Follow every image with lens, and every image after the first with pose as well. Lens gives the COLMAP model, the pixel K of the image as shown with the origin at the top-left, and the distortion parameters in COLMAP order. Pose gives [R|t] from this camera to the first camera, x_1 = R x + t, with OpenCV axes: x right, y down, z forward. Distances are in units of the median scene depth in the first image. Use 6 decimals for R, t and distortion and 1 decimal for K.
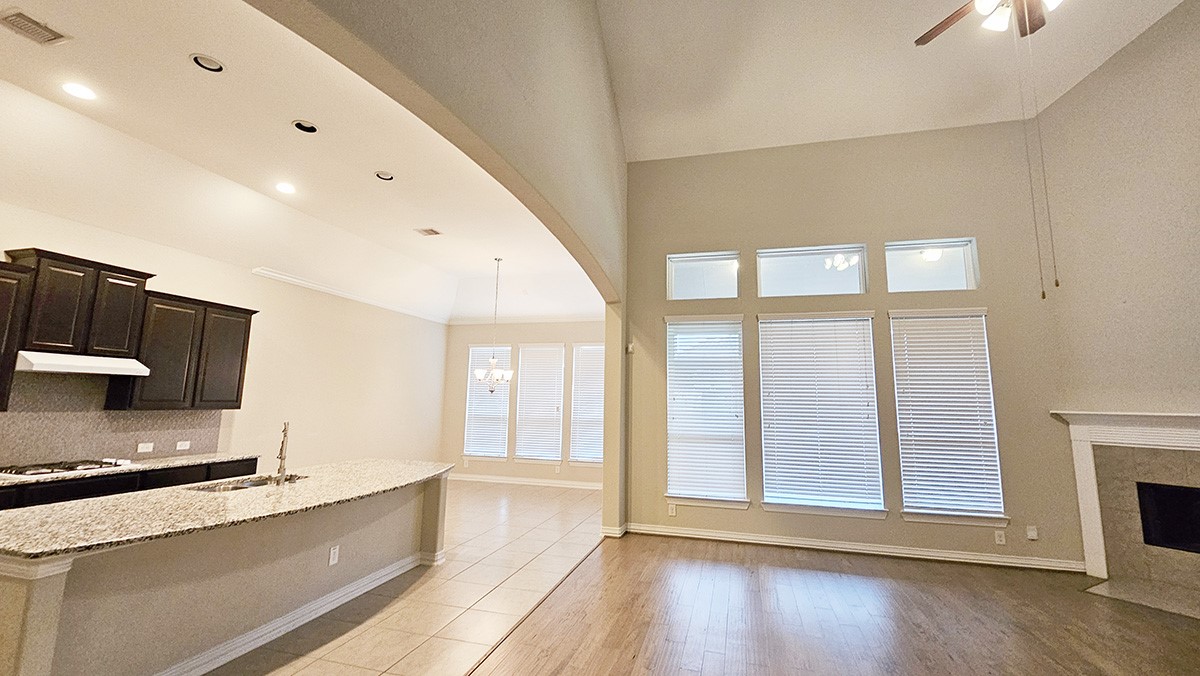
lens RADIAL K [[479.3, 0, 600.0], [0, 479.3, 338.0], [0, 0, 1]] dist [0.001239, 0.000064]
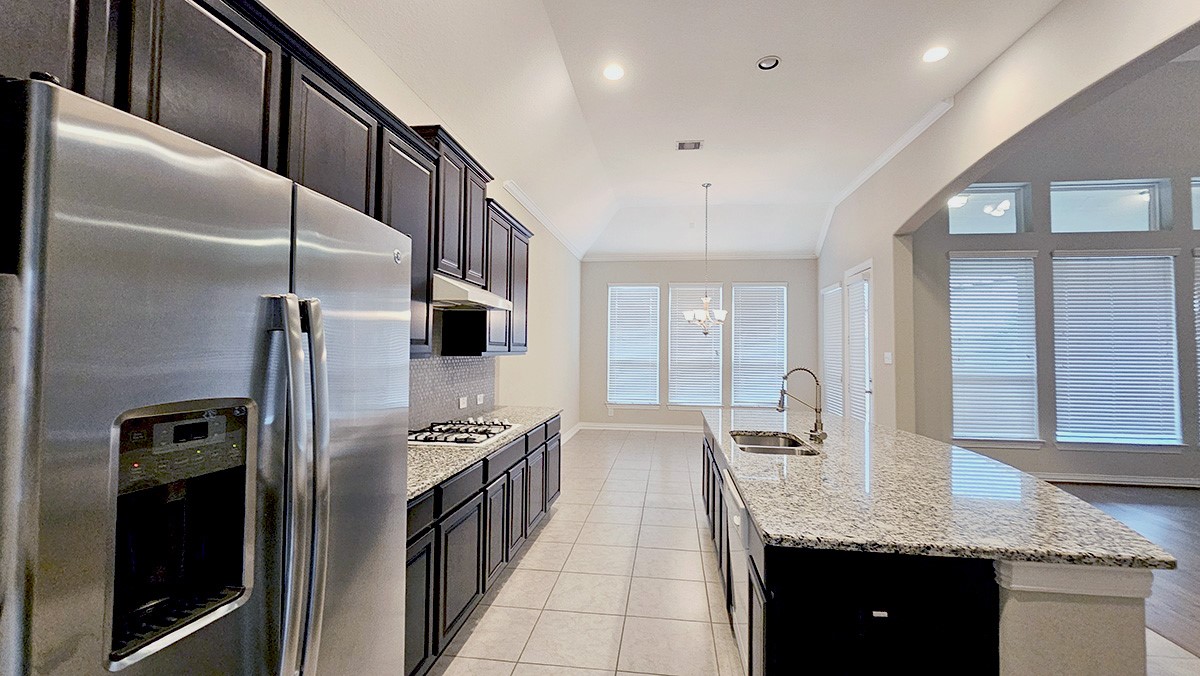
lens RADIAL K [[495.4, 0, 602.0], [0, 495.4, 333.9], [0, 0, 1]] dist [-0.001663, -0.000420]
pose [[0.992233, -0.004532, 0.124307, -0.716611], [-0.008428, 0.994590, 0.103534, 0.021767], [-0.124104, -0.103778, 0.986827, 0.127126]]
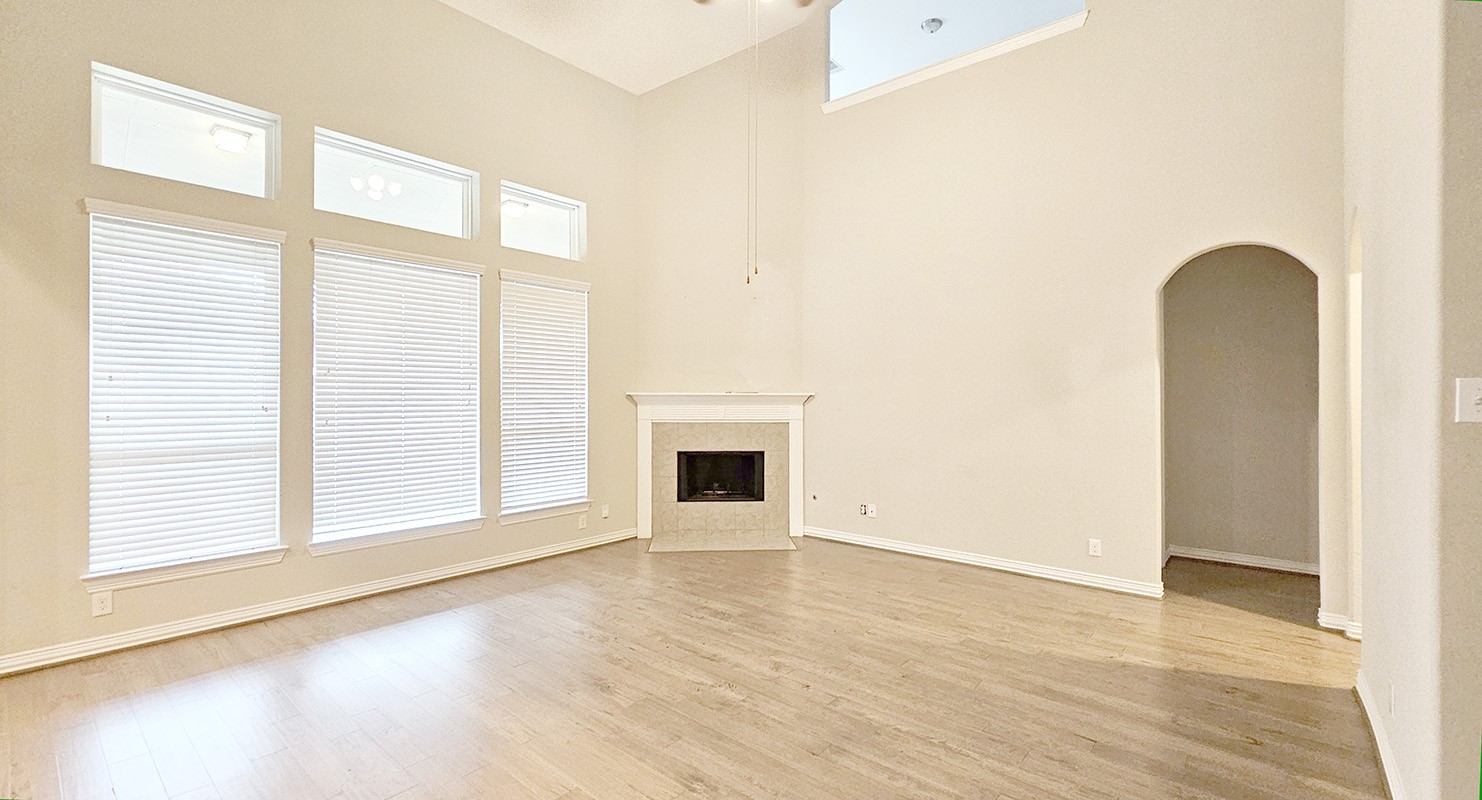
lens RADIAL K [[622.0, 0, 748.2], [0, 622.0, 391.7], [0, 0, 1]] dist [-0.000283, -0.000167]
pose [[0.425232, -0.010814, 0.905020, -0.146389], [-0.117833, 0.990757, 0.067204, 0.025206], [-0.897381, -0.135218, 0.420027, 0.176589]]
